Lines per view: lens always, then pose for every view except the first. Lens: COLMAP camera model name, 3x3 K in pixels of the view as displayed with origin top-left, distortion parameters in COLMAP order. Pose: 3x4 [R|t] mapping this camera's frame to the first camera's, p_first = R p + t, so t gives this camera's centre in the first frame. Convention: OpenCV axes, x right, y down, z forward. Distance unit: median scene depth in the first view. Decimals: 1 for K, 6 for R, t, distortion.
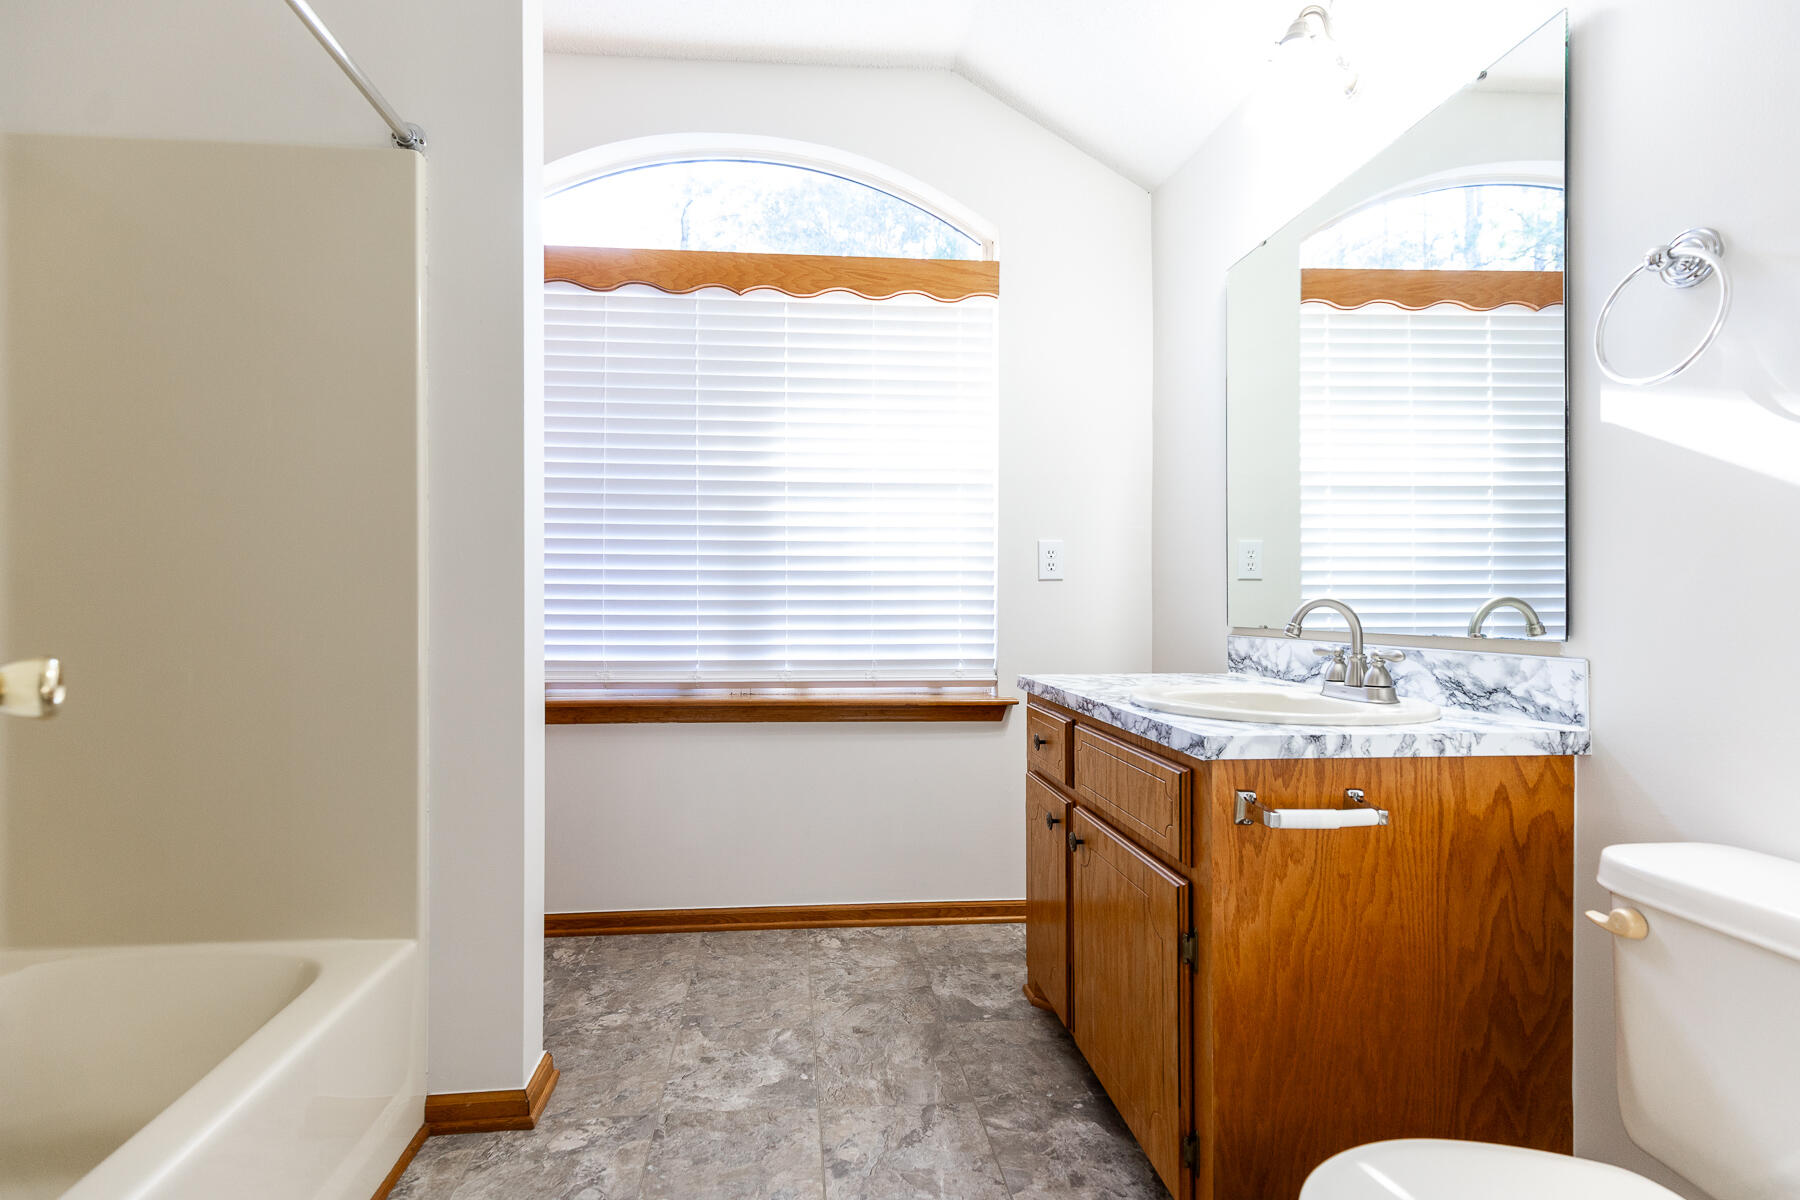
lens RADIAL K [[867.6, 0, 893.7], [0, 867.6, 591.4], [0, 0, 1]] dist [0.001395, -0.000149]
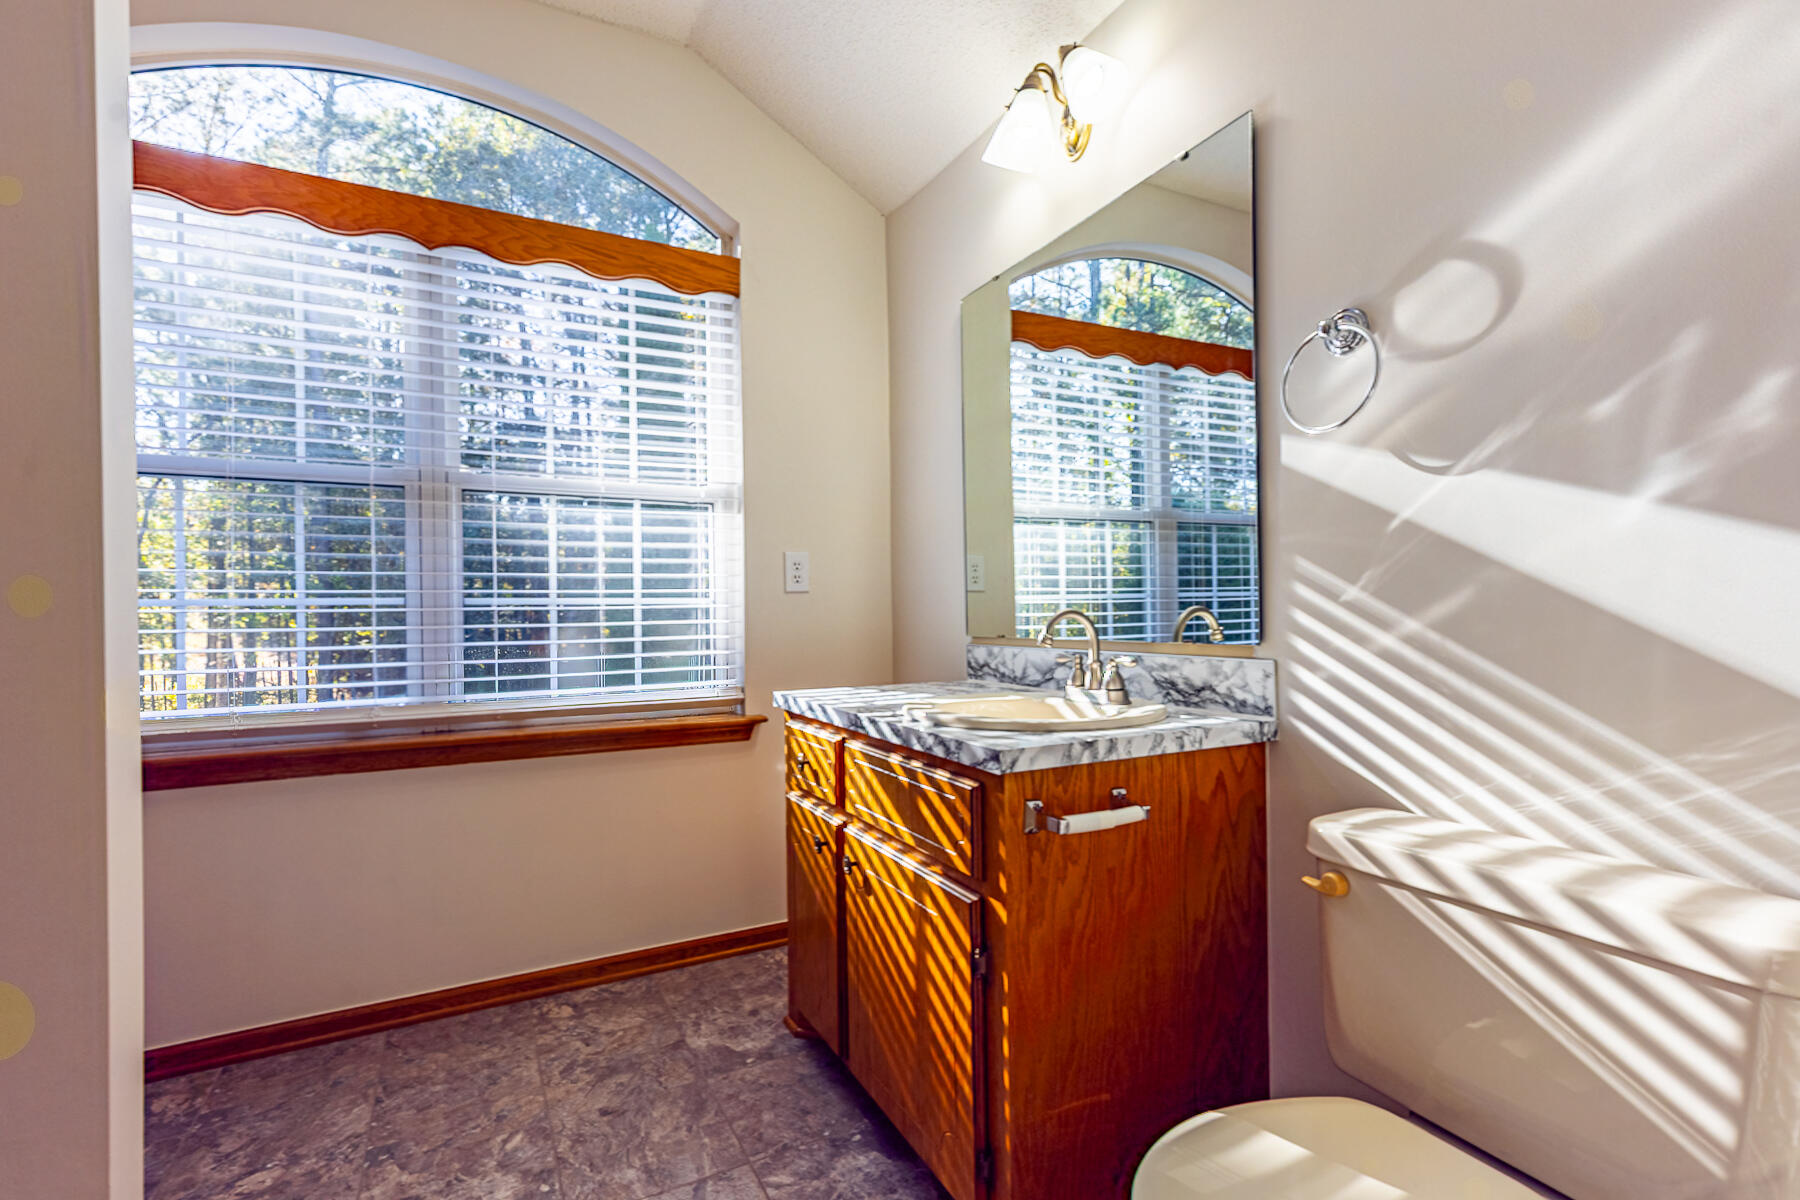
lens RADIAL K [[810.6, 0, 900.0], [0, 810.6, 600.0], [0, 0, 1]] dist [0.001628, 0.000309]
pose [[0.920328, -0.006253, 0.391097, -0.087491], [0.005520, 0.999980, 0.002996, -0.008291], [-0.391108, -0.000599, 0.920344, 0.141521]]
